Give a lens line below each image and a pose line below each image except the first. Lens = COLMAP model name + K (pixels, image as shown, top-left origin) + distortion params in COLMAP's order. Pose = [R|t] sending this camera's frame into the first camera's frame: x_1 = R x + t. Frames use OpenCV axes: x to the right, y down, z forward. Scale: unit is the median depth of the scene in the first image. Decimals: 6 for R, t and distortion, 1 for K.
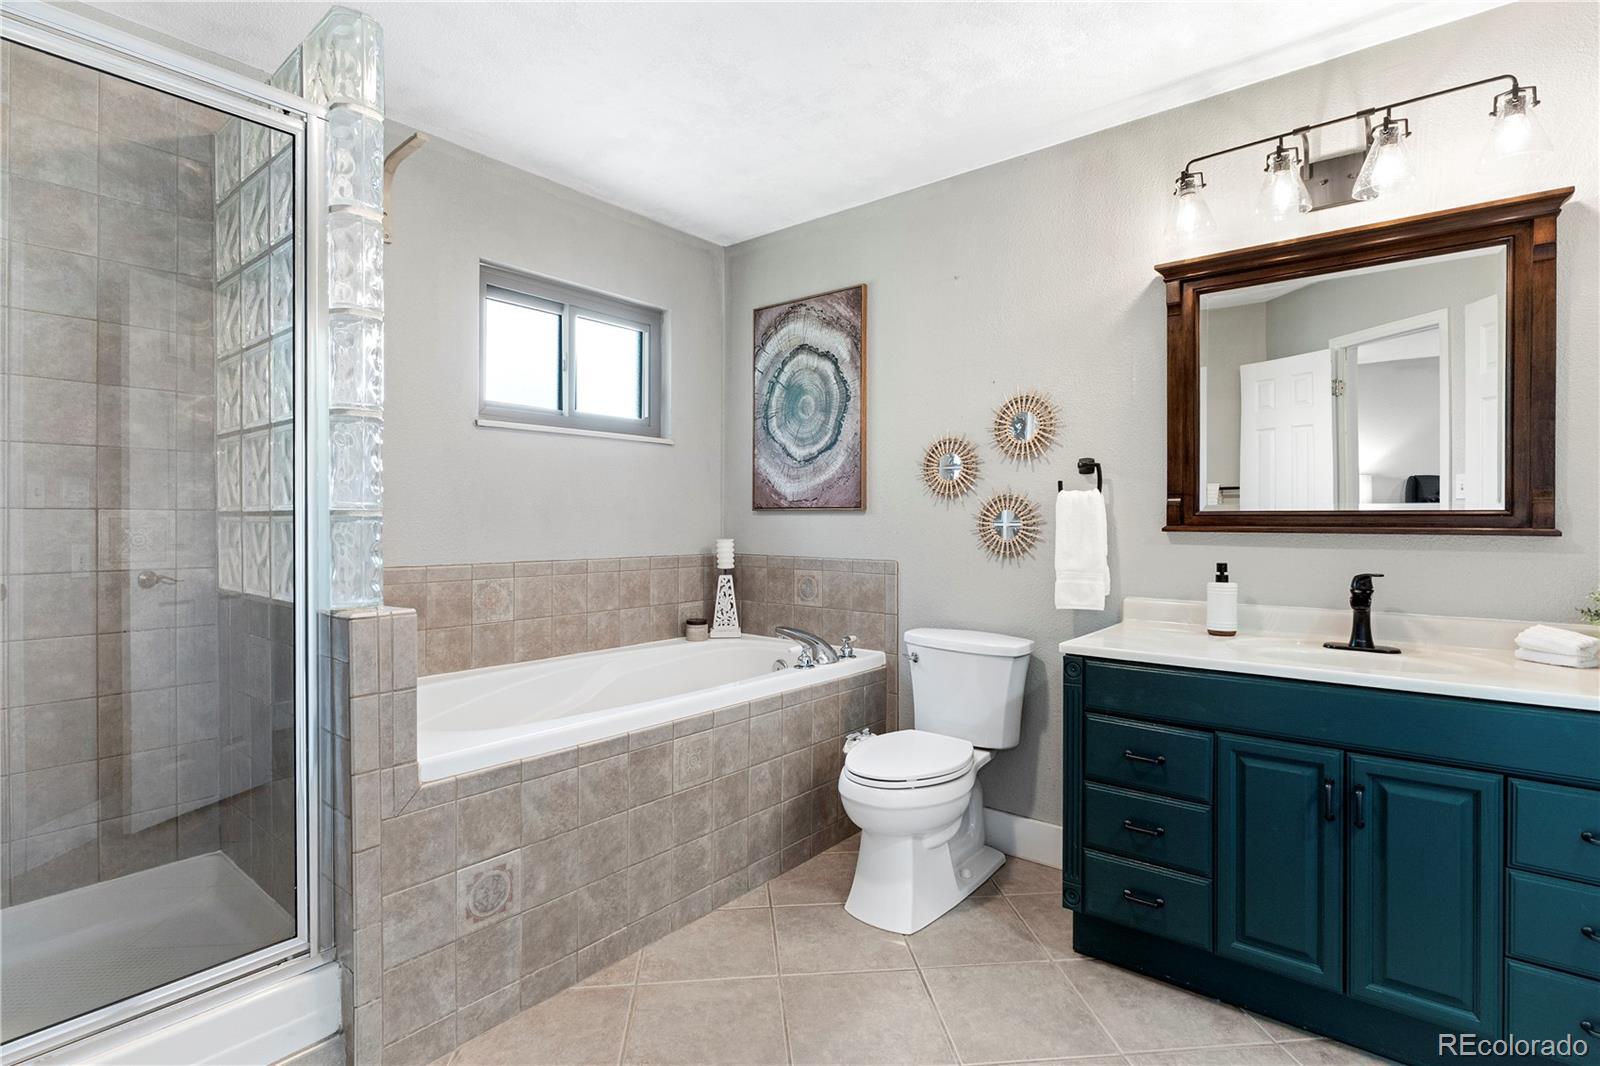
lens RADIAL K [[769.8, 0, 800.6], [0, 769.8, 526.3], [0, 0, 1]] dist [-0.005781, 0.000014]
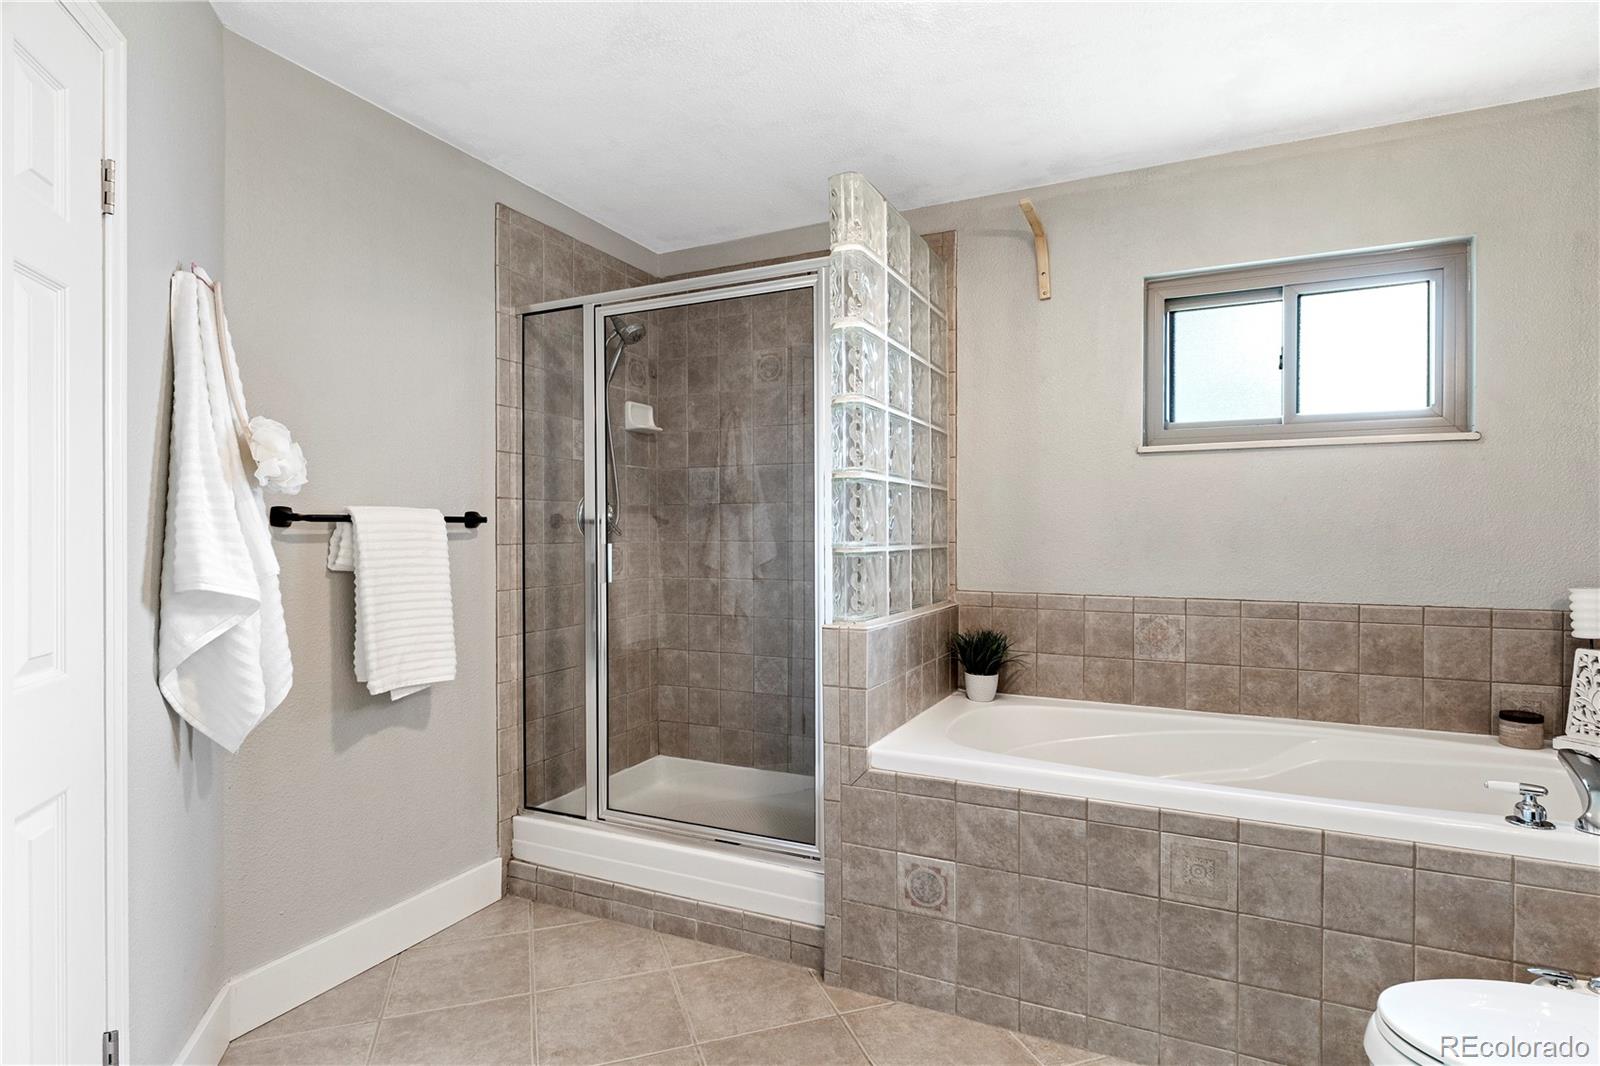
lens RADIAL K [[822.2, 0, 831.6], [0, 822.2, 538.9], [0, 0, 1]] dist [-0.008051, -0.000023]
pose [[0.248401, 0.007099, -0.968631, 0.464330], [-0.007983, 0.999954, 0.005281, -0.025163], [0.968624, 0.006421, 0.248447, 0.360280]]
